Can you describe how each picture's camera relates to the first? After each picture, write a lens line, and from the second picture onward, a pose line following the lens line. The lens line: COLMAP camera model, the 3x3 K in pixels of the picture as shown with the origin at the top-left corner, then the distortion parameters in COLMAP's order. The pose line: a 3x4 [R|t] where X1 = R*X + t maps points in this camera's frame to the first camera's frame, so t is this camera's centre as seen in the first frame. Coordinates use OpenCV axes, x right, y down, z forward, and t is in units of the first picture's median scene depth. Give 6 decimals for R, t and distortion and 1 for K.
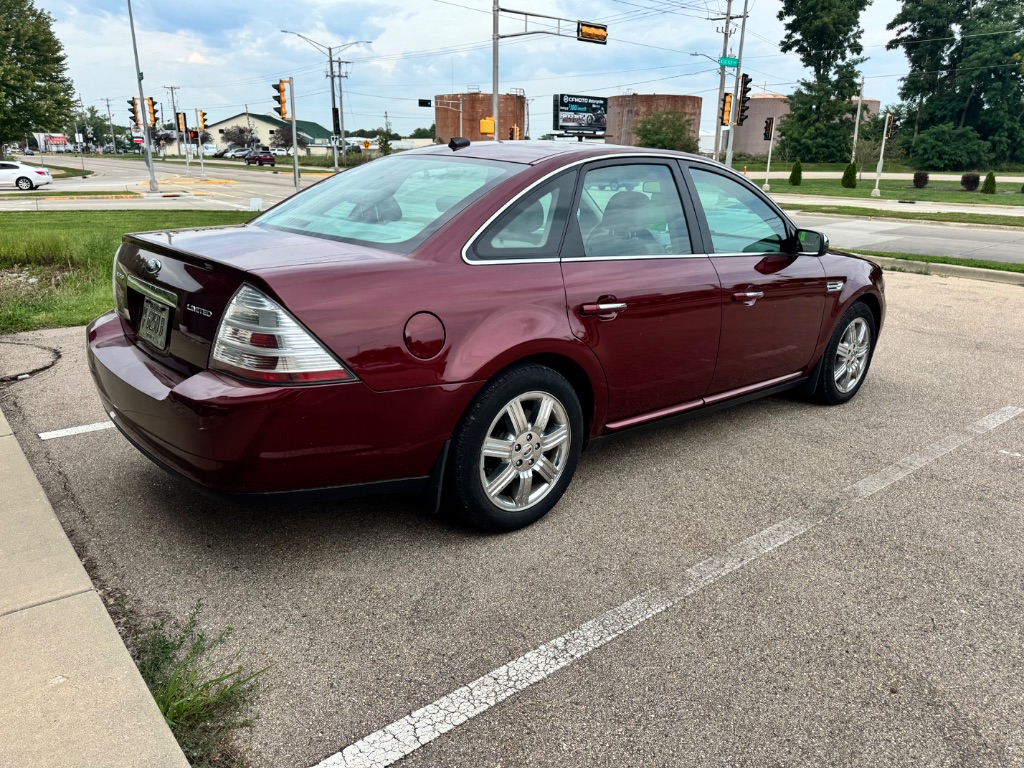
lens RADIAL K [[729.4, 0, 512.5], [0, 729.4, 385.0], [0, 0, 1]] dist [0.011383, -0.015193]
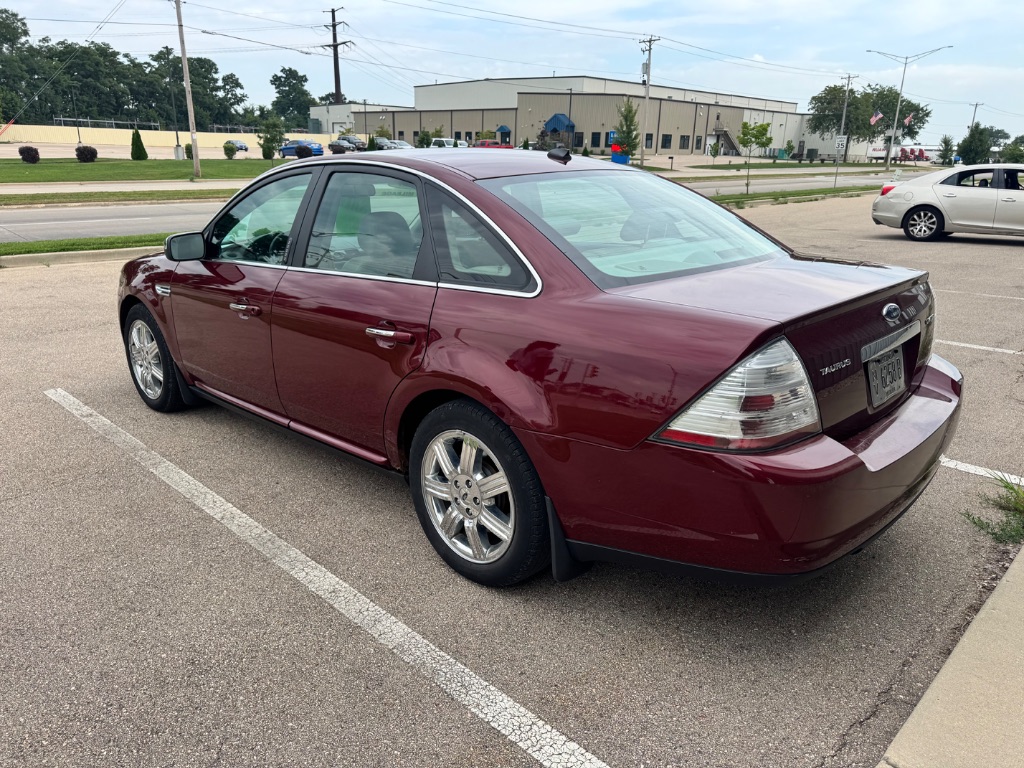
lens RADIAL K [[729.4, 0, 505.5], [0, 729.4, 392.7], [0, 0, 1]] dist [0.011383, -0.015193]
pose [[-0.083029, -0.329561, 0.940476, -0.079427], [0.275427, 0.899386, 0.339477, -0.030570], [-0.957730, 0.287219, 0.016095, 0.088098]]
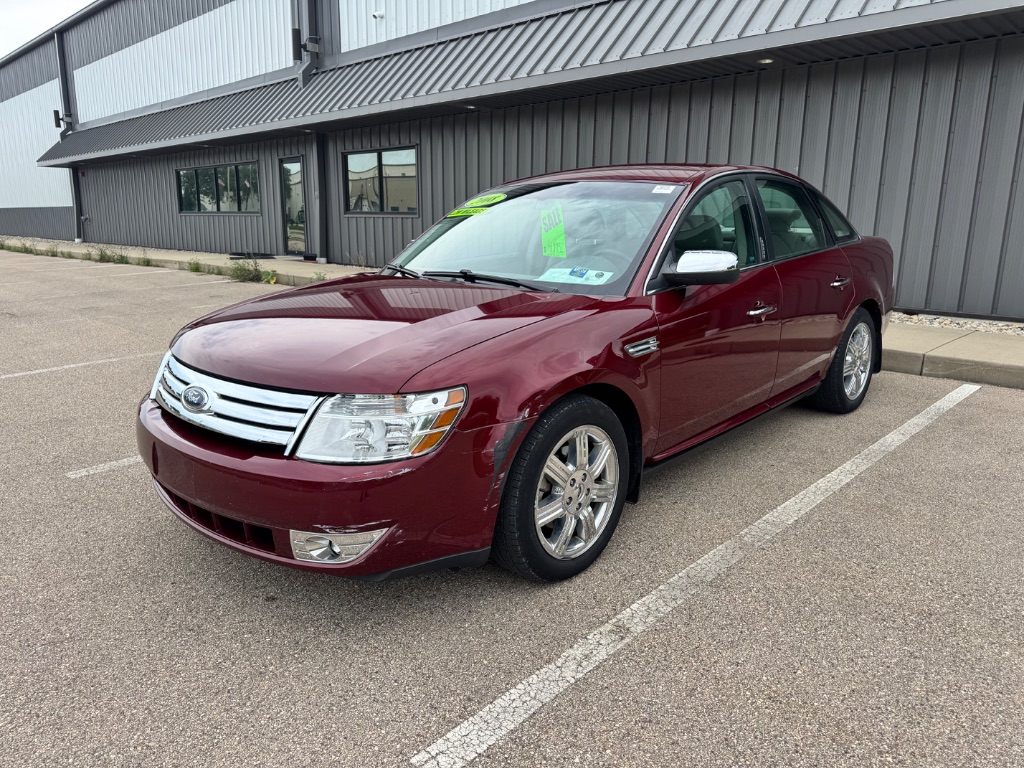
lens RADIAL K [[729.4, 0, 514.7], [0, 729.4, 377.0], [0, 0, 1]] dist [0.011383, -0.015193]
pose [[-0.994268, 0.005436, -0.106775, 0.033835], [-0.045807, 0.880734, 0.471391, -0.049116], [0.096603, 0.473580, -0.875437, 0.183116]]
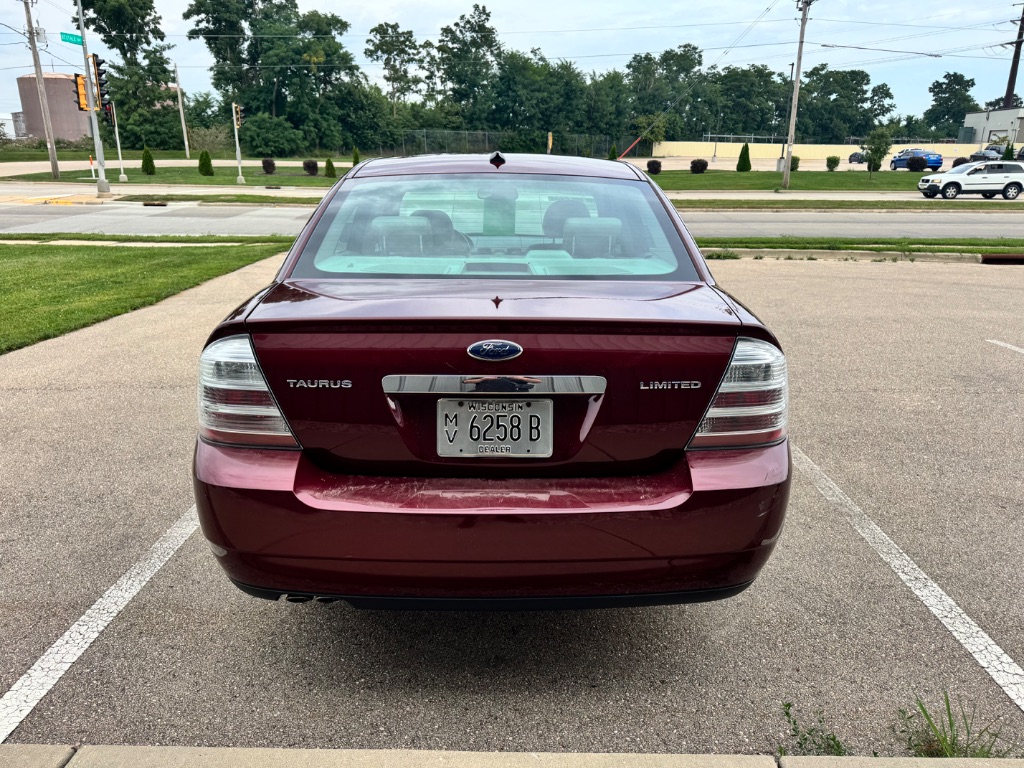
lens RADIAL K [[729.4, 0, 508.1], [0, 729.4, 380.4], [0, 0, 1]] dist [0.011383, -0.015193]
pose [[0.655131, -0.232705, 0.718785, -0.059788], [0.224155, 0.968414, 0.109217, -0.012634], [-0.721497, 0.089568, 0.686600, 0.030972]]
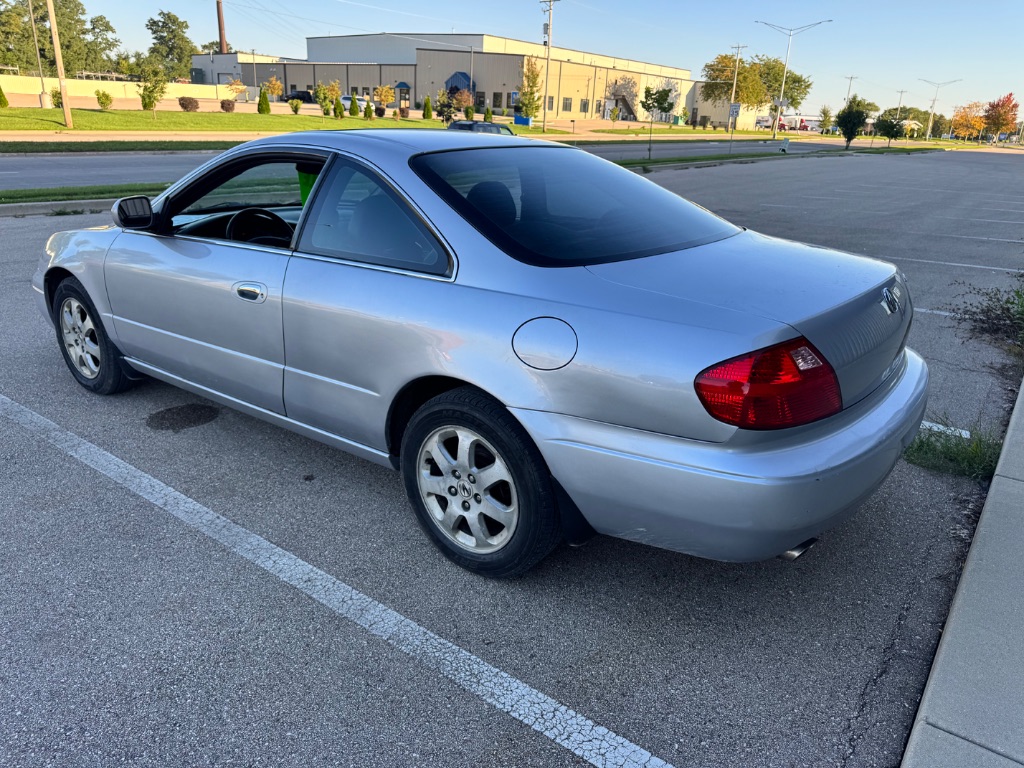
lens RADIAL K [[729.4, 0, 513.6], [0, 729.4, 386.1], [0, 0, 1]] dist [0.011383, -0.015193]
pose [[-0.221091, -0.363471, 0.904990, -0.074925], [0.241303, 0.878713, 0.411869, -0.031066], [-0.944929, 0.309437, -0.106569, 0.094120]]
